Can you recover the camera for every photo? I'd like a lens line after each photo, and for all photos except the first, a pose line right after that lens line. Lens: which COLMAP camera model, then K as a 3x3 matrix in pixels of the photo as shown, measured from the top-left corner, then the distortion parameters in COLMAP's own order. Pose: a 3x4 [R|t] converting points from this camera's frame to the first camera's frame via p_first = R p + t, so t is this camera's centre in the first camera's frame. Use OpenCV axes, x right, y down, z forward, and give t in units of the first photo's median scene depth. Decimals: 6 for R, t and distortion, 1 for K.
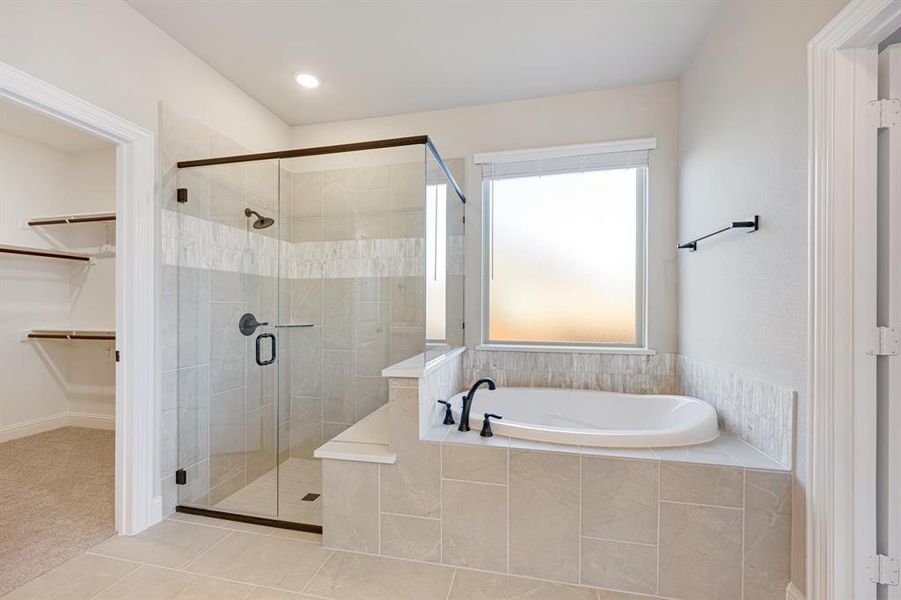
lens RADIAL K [[364.2, 0, 450.5], [0, 364.2, 300.0], [0, 0, 1]] dist [-0.000154, -0.000021]
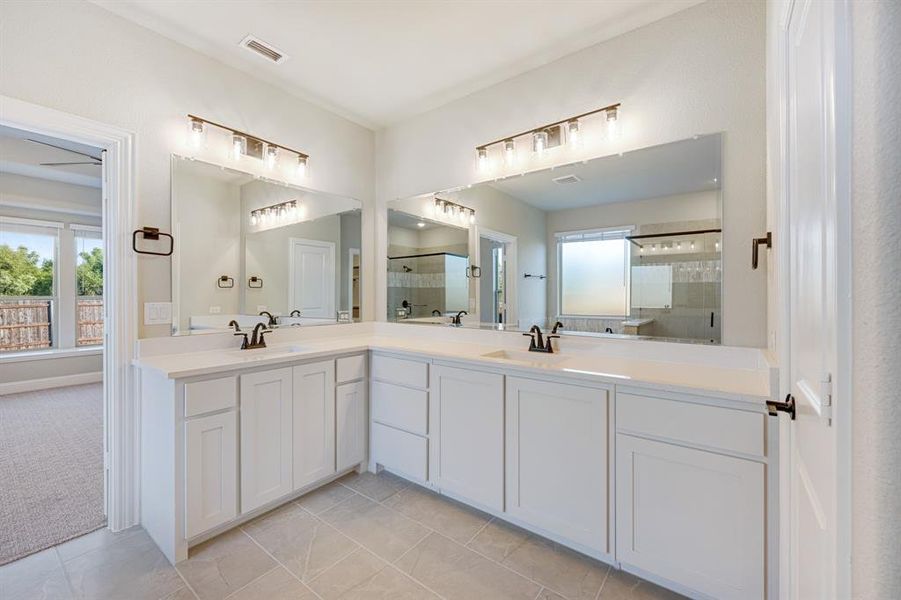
lens RADIAL K [[364.2, 0, 450.5], [0, 364.2, 300.0], [0, 0, 1]] dist [-0.000154, -0.000021]
pose [[0.913017, 0.013672, -0.407693, 1.028470], [-0.011944, 0.999906, 0.006783, 0.011798], [0.407747, -0.001324, 0.913094, -1.605648]]
